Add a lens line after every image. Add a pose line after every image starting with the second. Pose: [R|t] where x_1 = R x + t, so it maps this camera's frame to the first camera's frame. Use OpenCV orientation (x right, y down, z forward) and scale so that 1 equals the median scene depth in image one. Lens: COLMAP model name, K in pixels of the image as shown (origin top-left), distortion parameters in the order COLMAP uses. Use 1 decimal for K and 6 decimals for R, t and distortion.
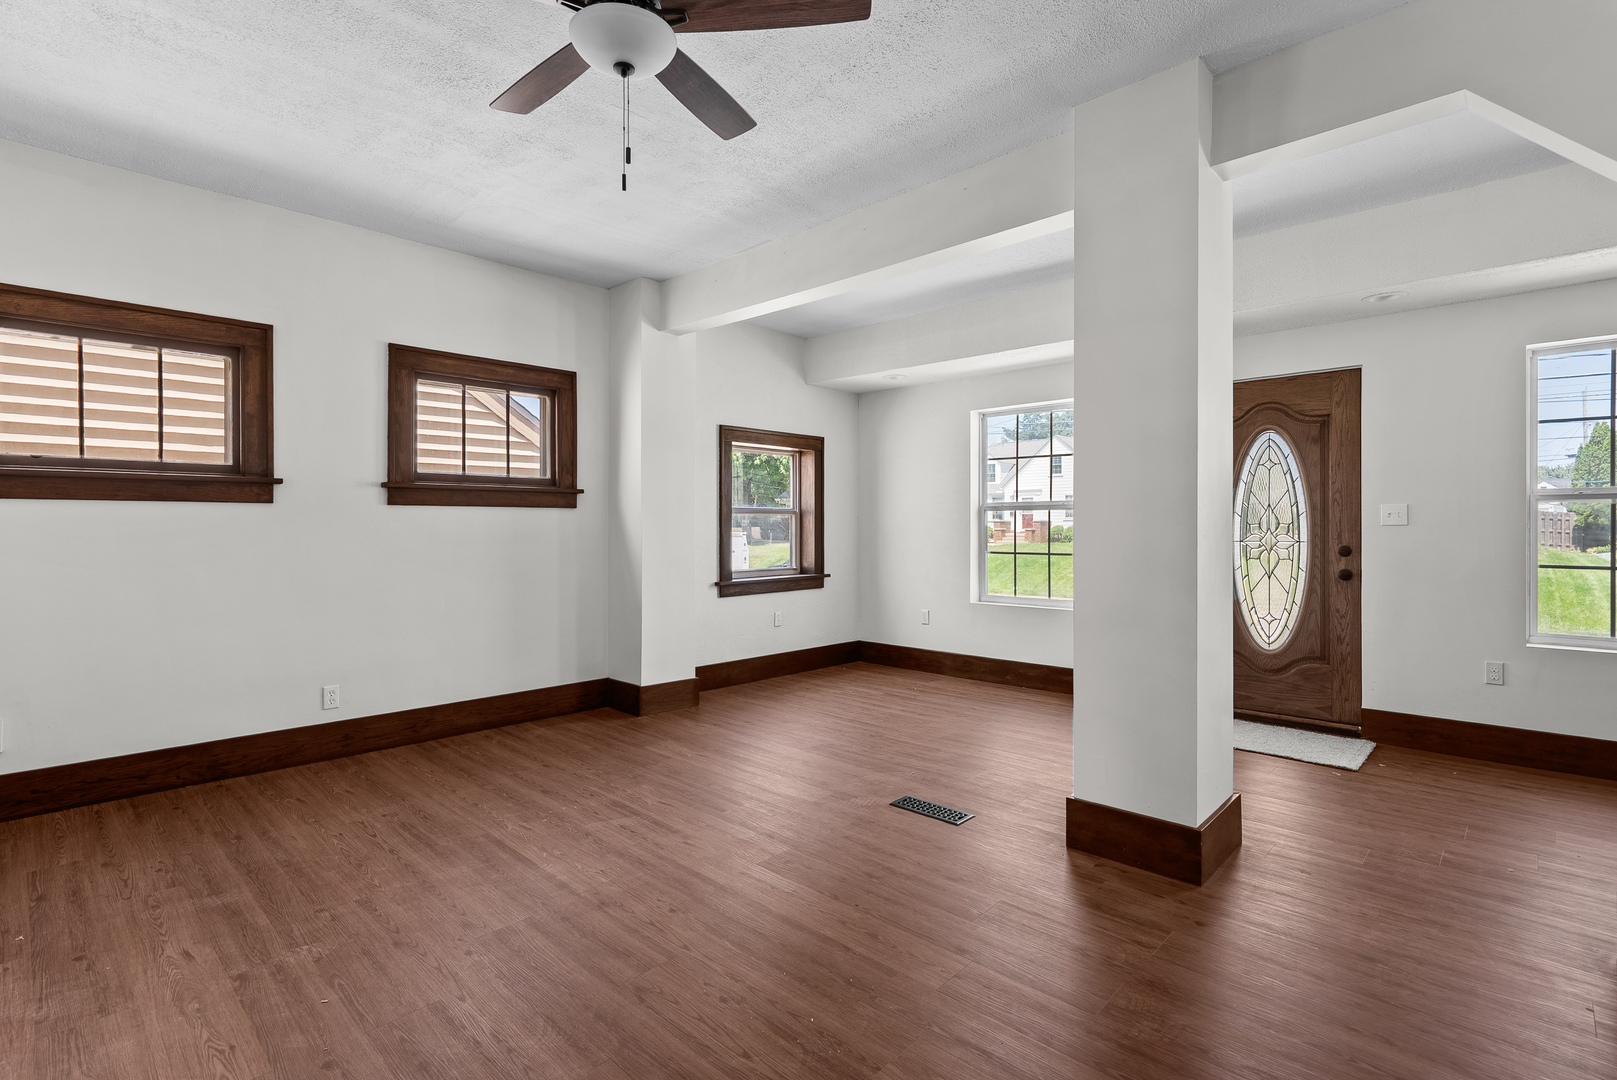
lens RADIAL K [[760.2, 0, 808.5], [0, 760.2, 540.0], [0, 0, 1]] dist [0.000232, 0.000148]
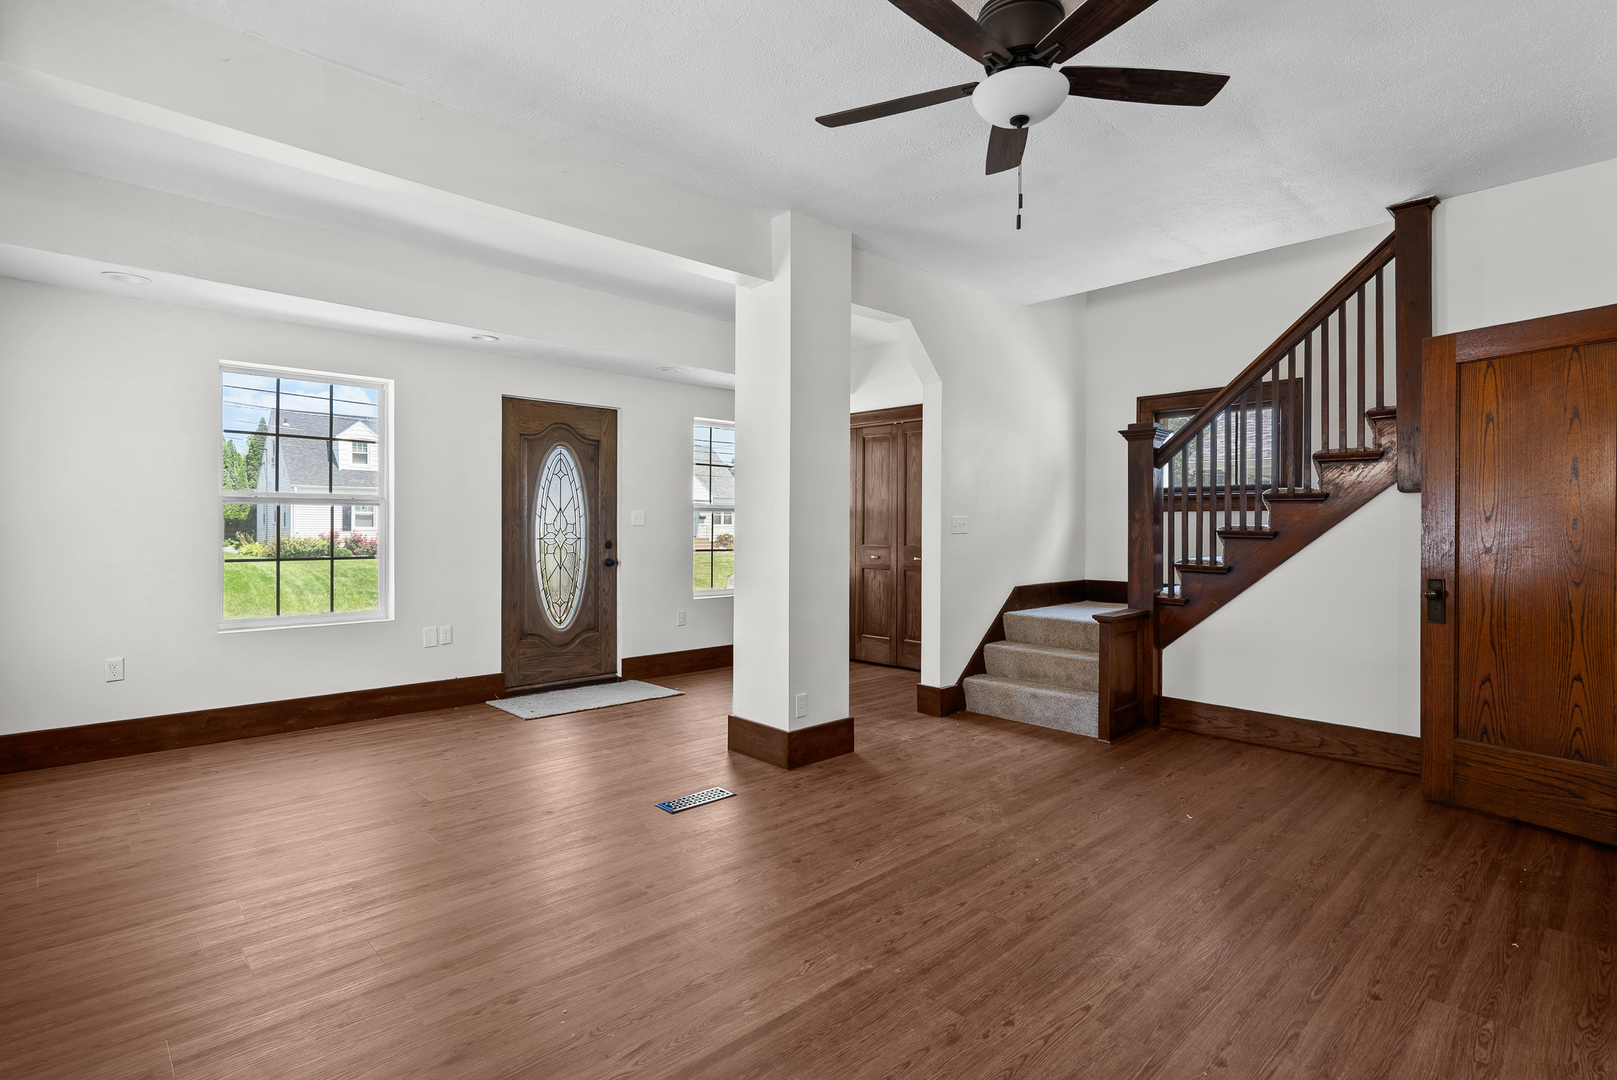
lens RADIAL K [[789.1, 0, 808.5], [0, 789.1, 540.0], [0, 0, 1]] dist [0.002053, -0.000074]
pose [[0.051468, -0.014005, 0.998576, -0.726521], [0.010372, 0.999855, 0.013488, -0.009615], [-0.998621, 0.009663, 0.051606, 0.636422]]
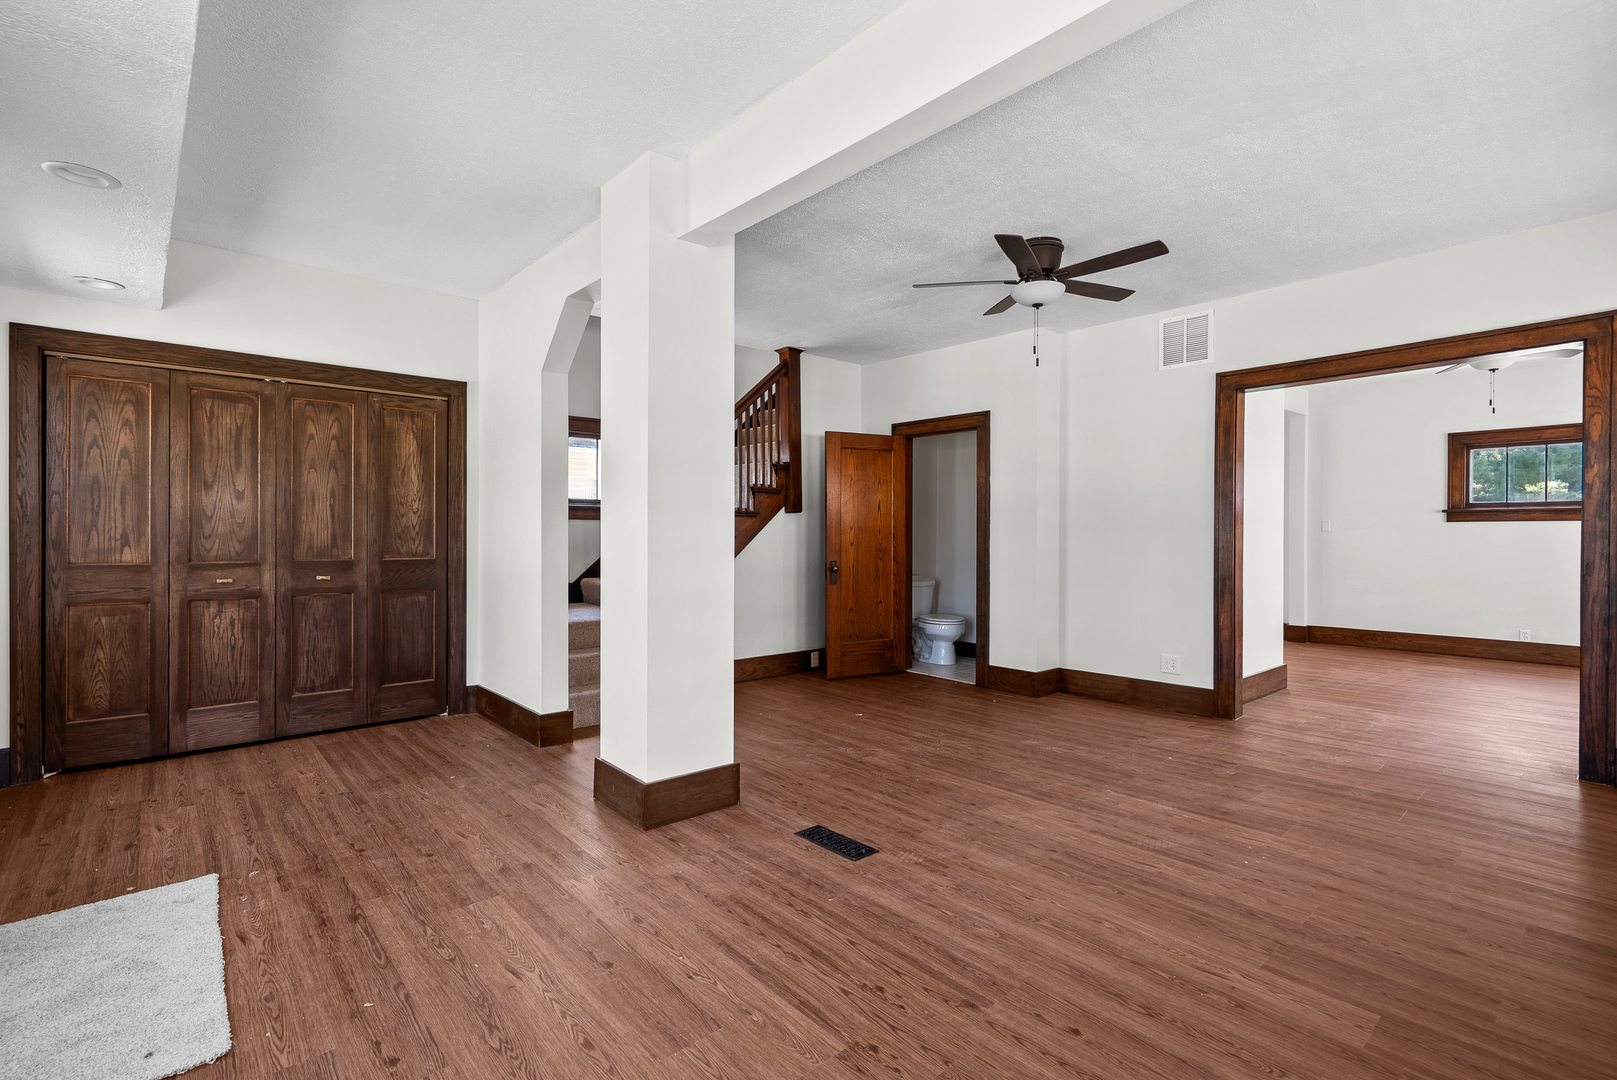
lens RADIAL K [[743.5, 0, 808.5], [0, 743.5, 540.0], [0, 0, 1]] dist [-0.000459, 0.000045]
pose [[-0.995855, -0.000564, 0.090948, 0.090120], [0.001579, 0.999723, 0.023490, -0.027819], [-0.090936, 0.023537, -0.995579, 1.531903]]
